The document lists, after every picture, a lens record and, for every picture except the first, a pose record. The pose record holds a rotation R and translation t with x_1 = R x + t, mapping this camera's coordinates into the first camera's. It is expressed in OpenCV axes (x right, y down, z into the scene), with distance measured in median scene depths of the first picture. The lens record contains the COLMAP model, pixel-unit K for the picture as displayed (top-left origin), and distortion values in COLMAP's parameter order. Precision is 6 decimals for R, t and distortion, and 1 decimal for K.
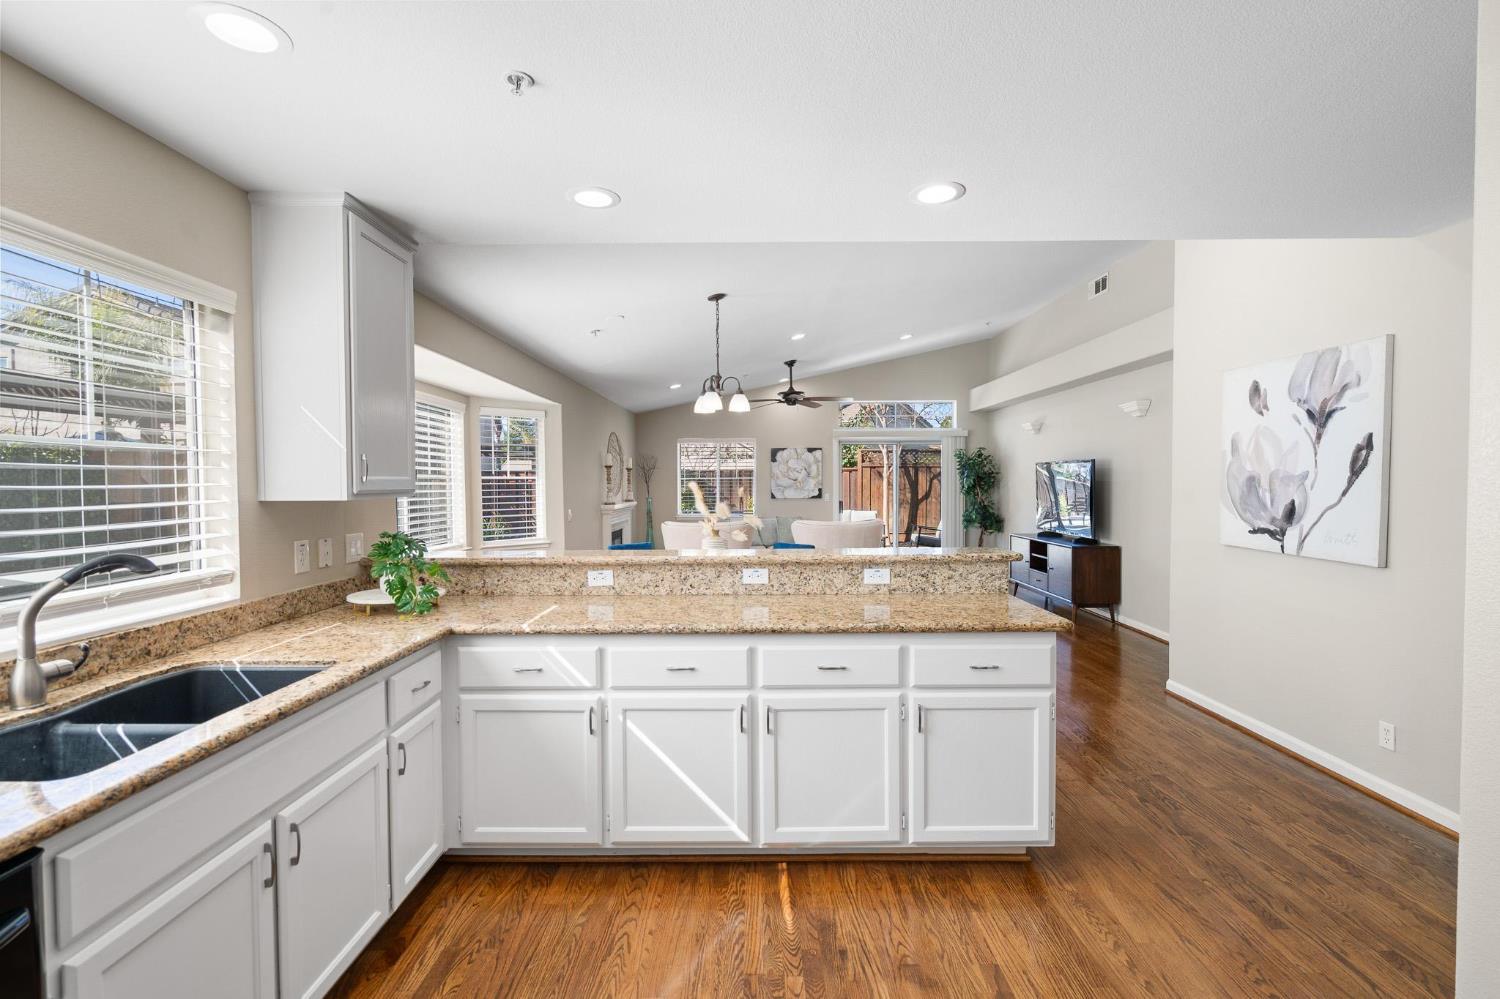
lens RADIAL K [[677.1, 0, 750.0], [0, 677.1, 499.5], [0, 0, 1]] dist [-0.002788, 0.000976]
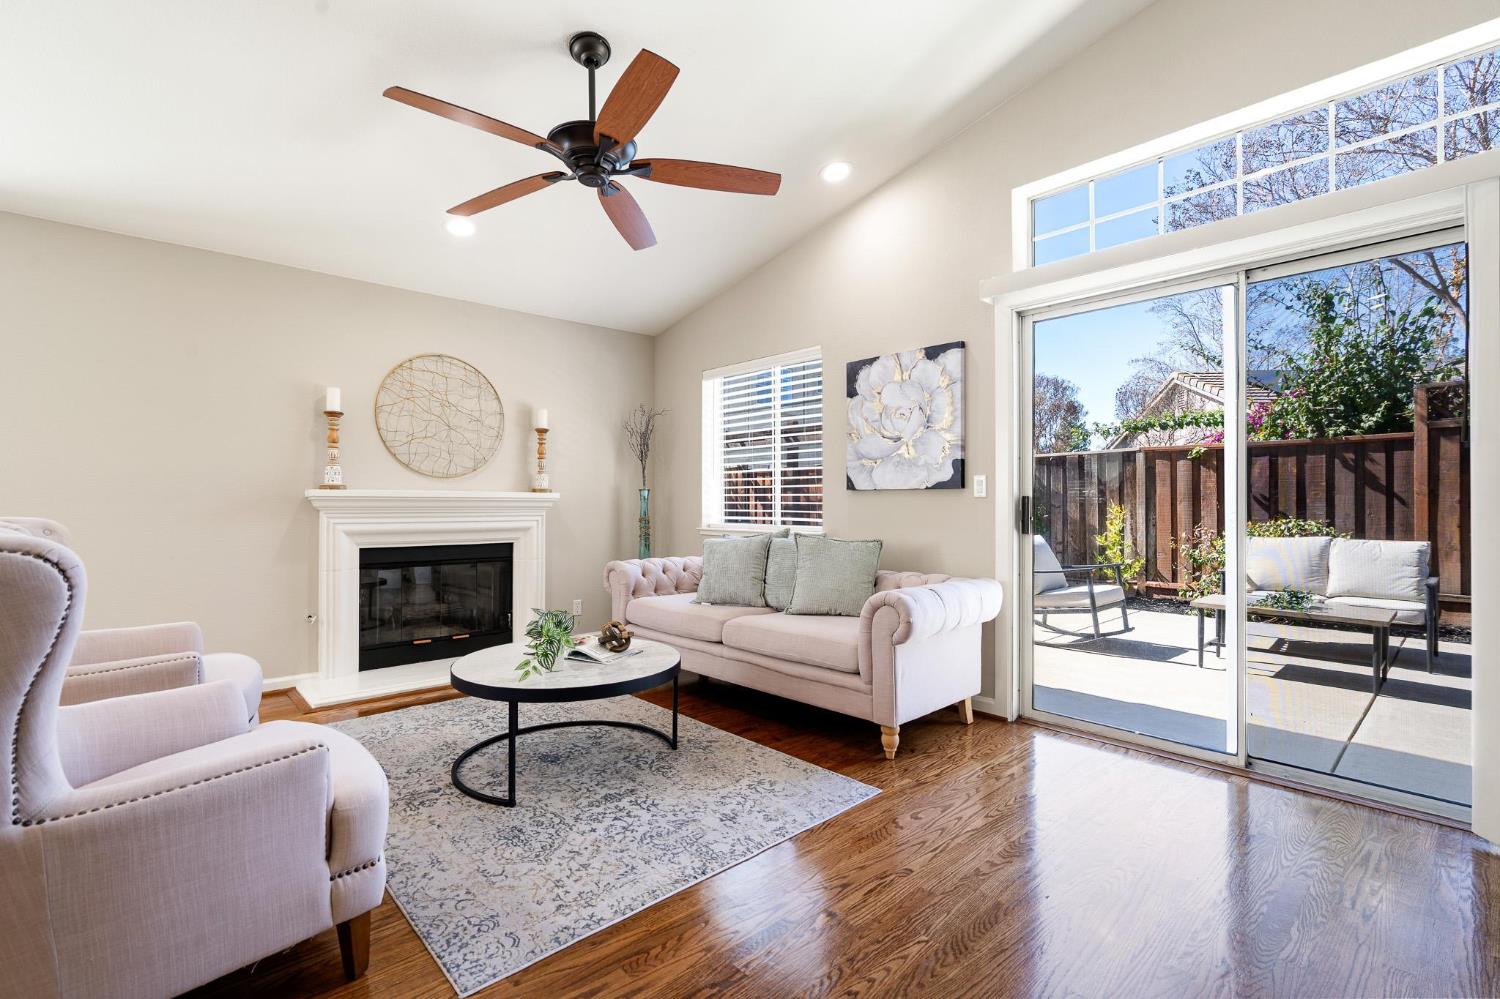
lens RADIAL K [[677.1, 0, 750.0], [0, 677.1, 499.5], [0, 0, 1]] dist [-0.002788, 0.000976]
pose [[0.676650, 0.003107, -0.736298, 0.934193], [-0.024282, 0.999541, -0.018097, 0.041228], [0.735904, 0.030124, 0.676415, 2.269776]]
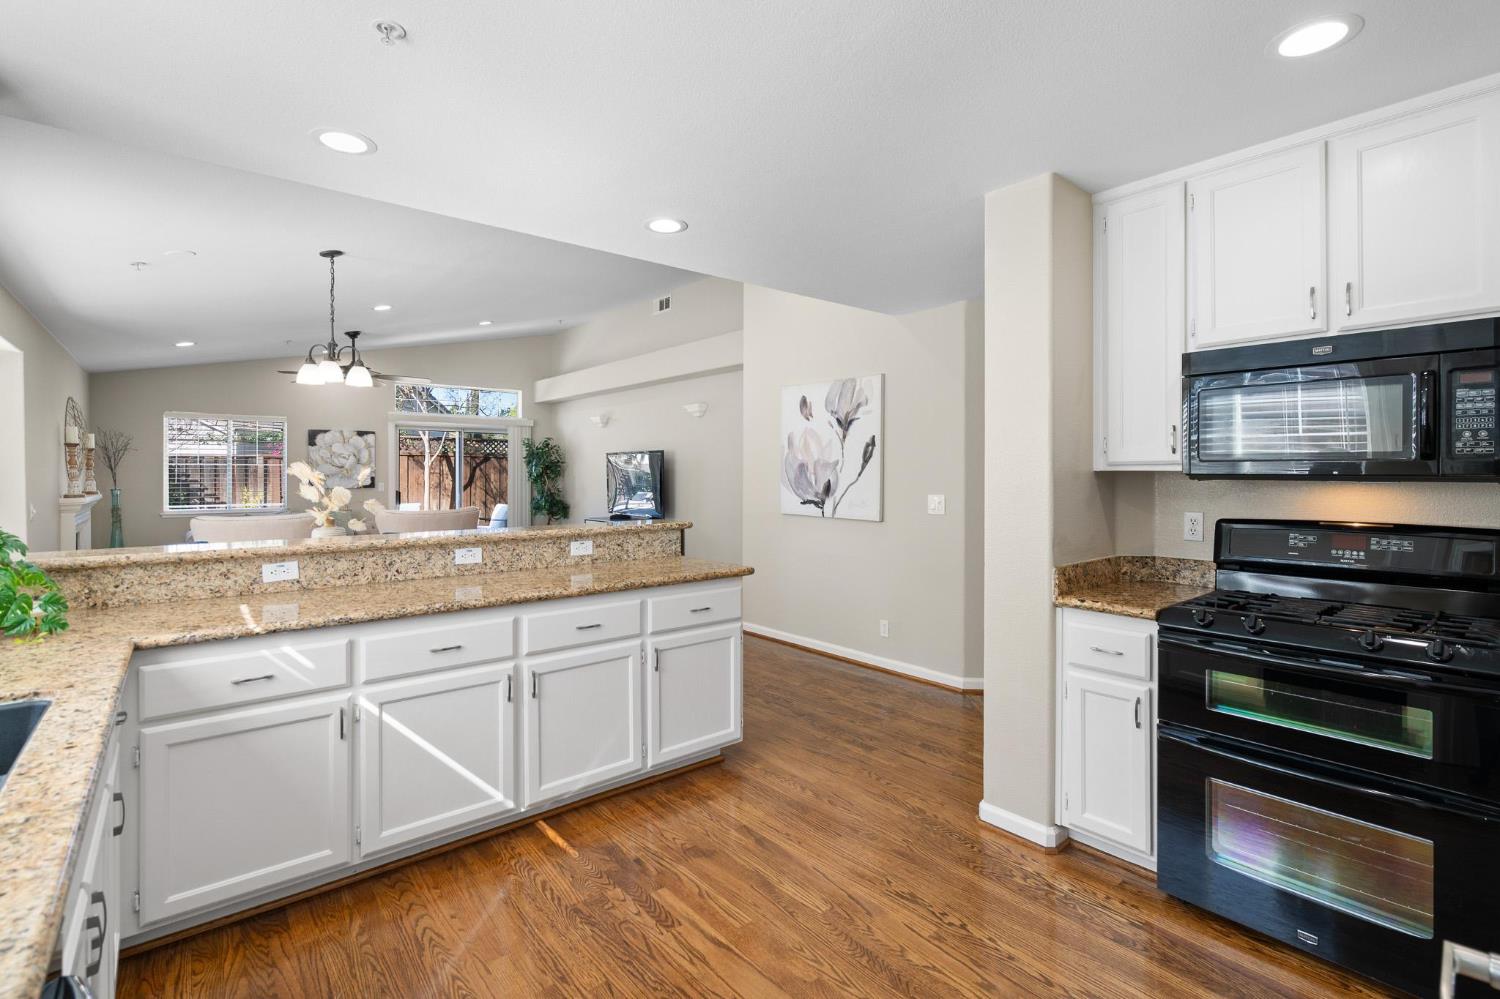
lens RADIAL K [[690.0, 0, 745.4], [0, 690.0, 475.6], [0, 0, 1]] dist [-0.001626, 0.000603]
pose [[0.769668, 0.002134, 0.638441, -0.323140], [0.013681, 0.999710, -0.019835, 0.021575], [-0.638298, 0.024001, 0.769415, -0.034084]]
